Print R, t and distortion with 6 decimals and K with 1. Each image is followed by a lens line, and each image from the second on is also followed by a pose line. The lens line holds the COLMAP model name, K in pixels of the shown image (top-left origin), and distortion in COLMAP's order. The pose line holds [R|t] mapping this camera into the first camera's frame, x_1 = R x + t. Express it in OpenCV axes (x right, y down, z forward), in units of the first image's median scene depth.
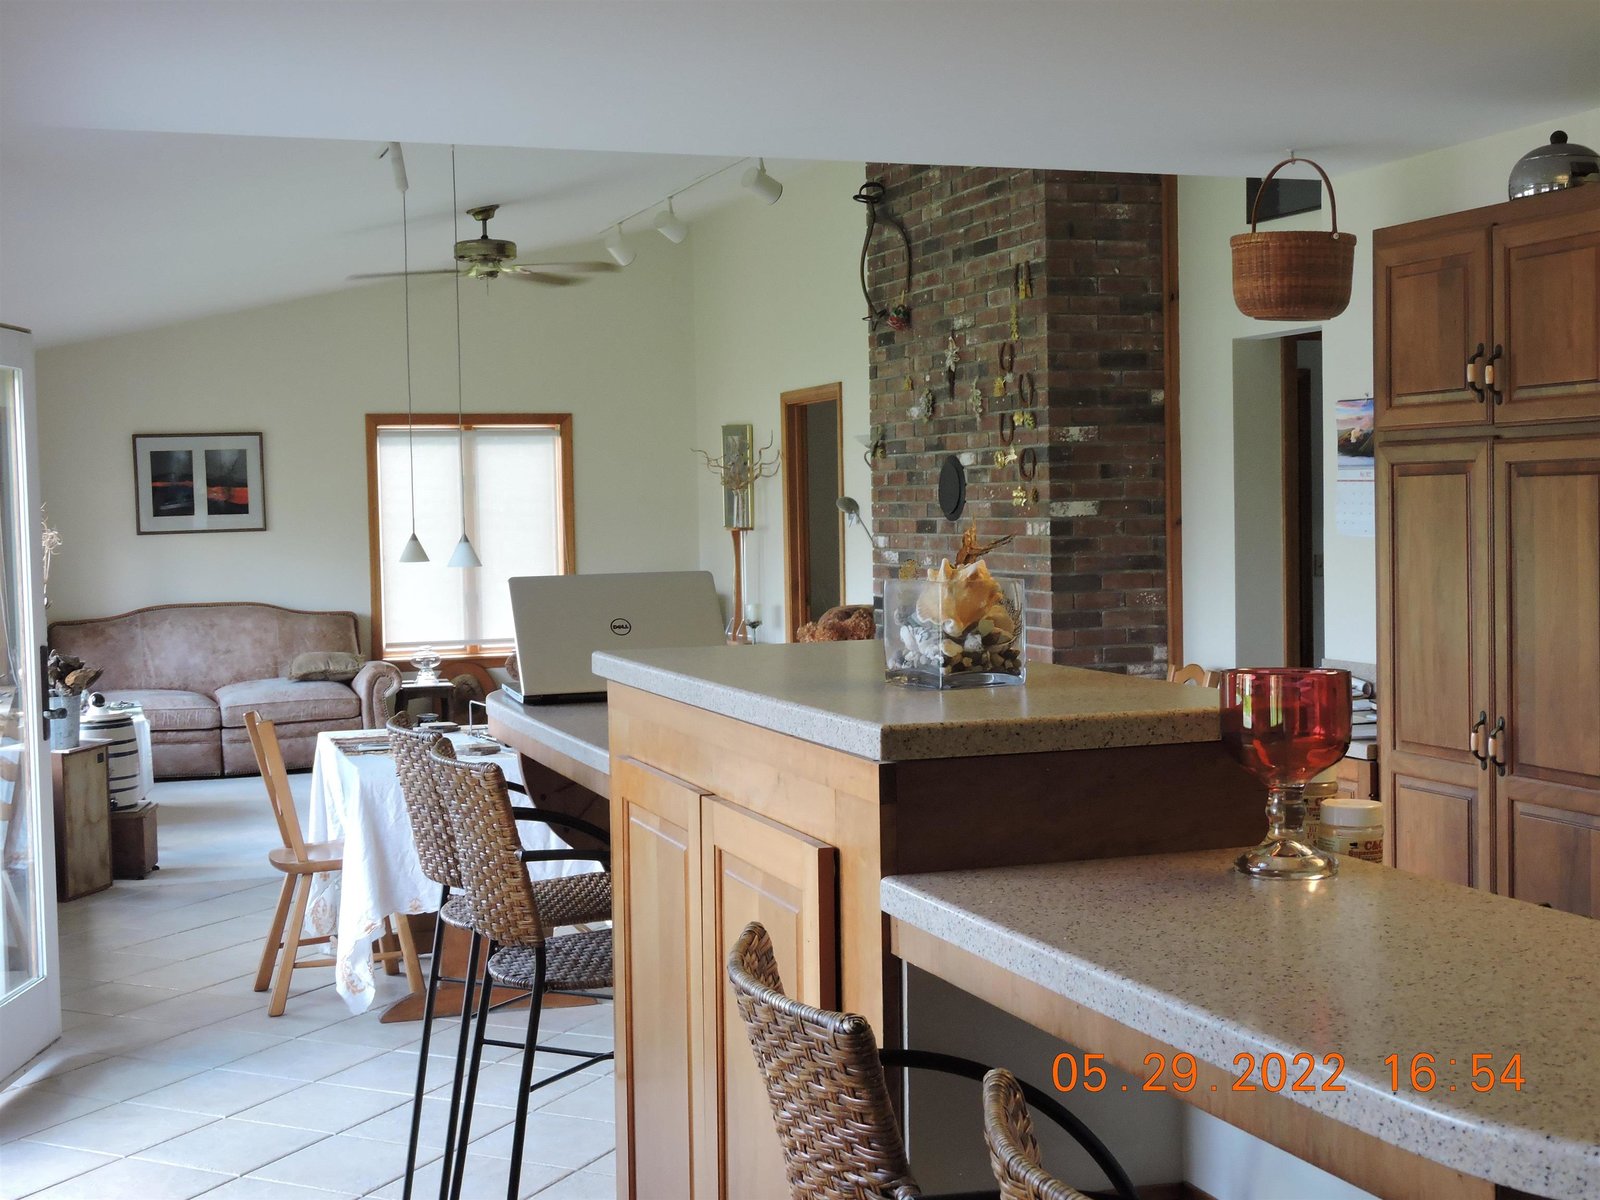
lens RADIAL K [[2075.1, 0, 800.0], [0, 2075.1, 600.0], [0, 0, 1]] dist [-0.019639, 0.034420]
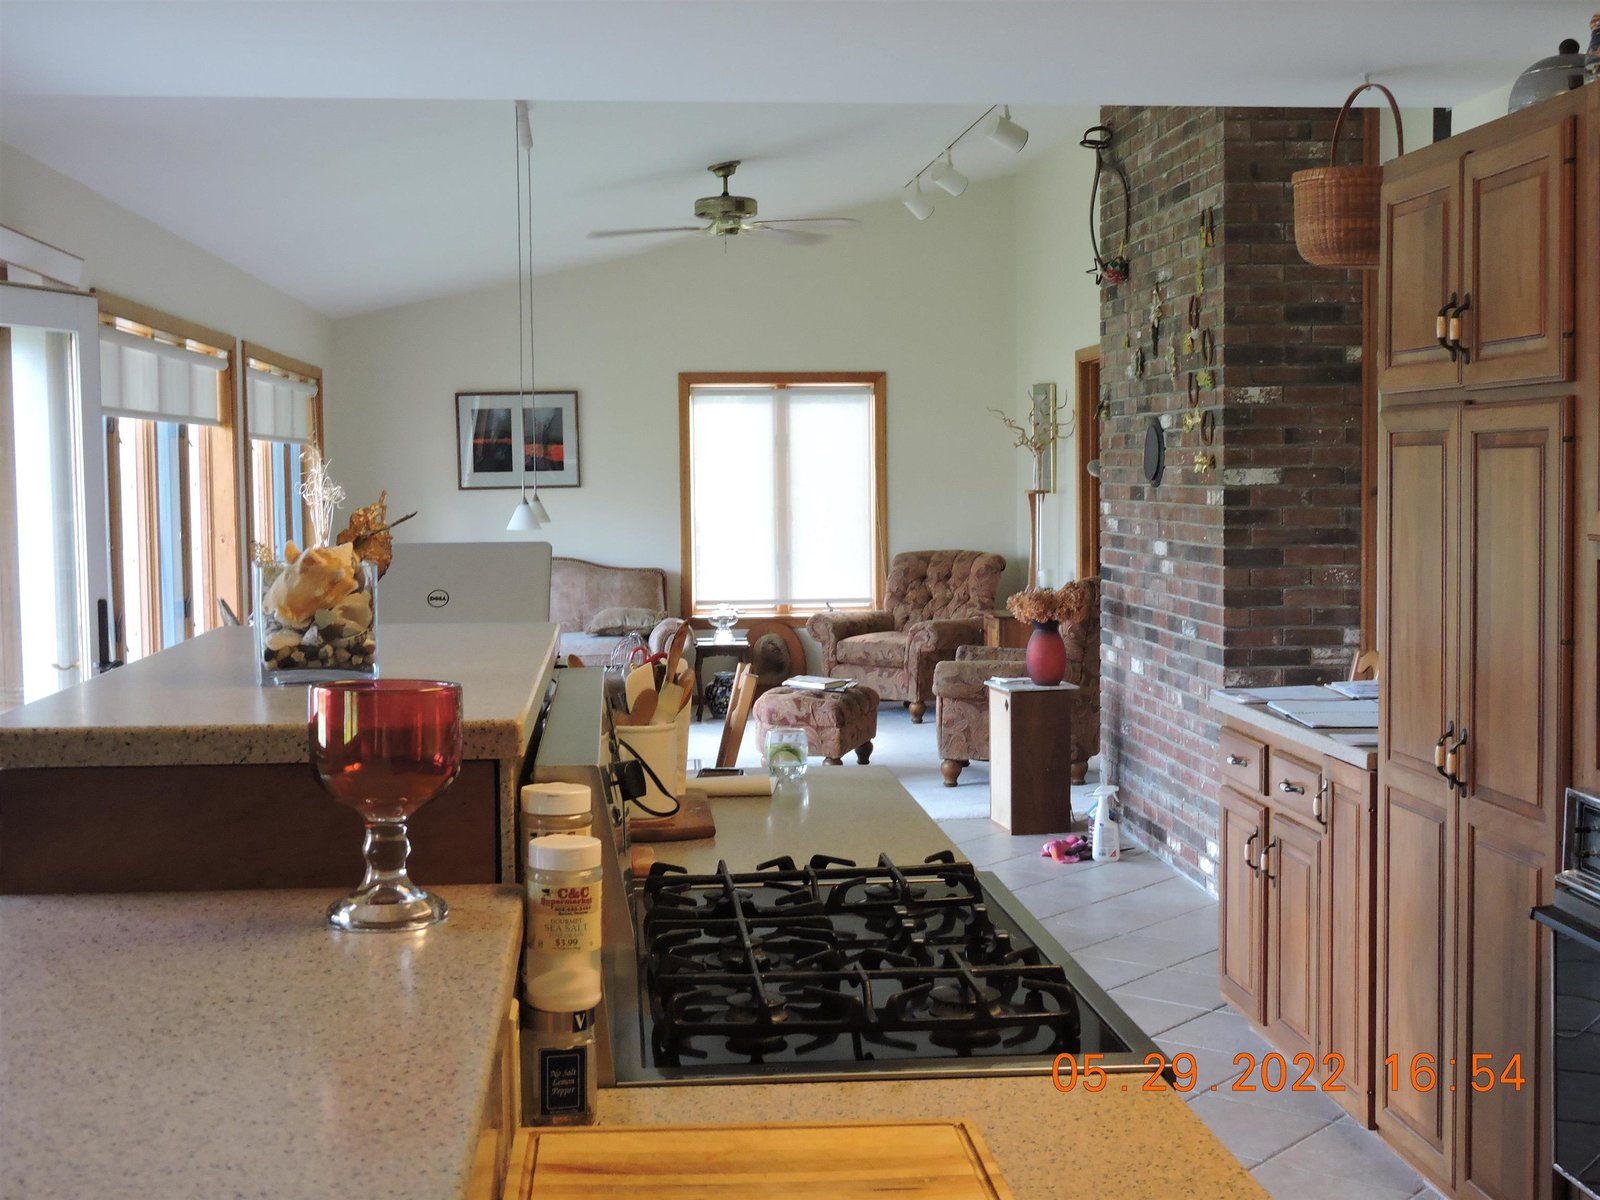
lens RADIAL K [[2075.1, 0, 800.0], [0, 2075.1, 600.0], [0, 0, 1]] dist [-0.019639, 0.034420]
pose [[0.968530, 0.025840, -0.247551, 0.164230], [-0.020735, 0.999516, 0.023206, -0.006399], [0.248031, -0.017343, 0.968597, 0.059281]]
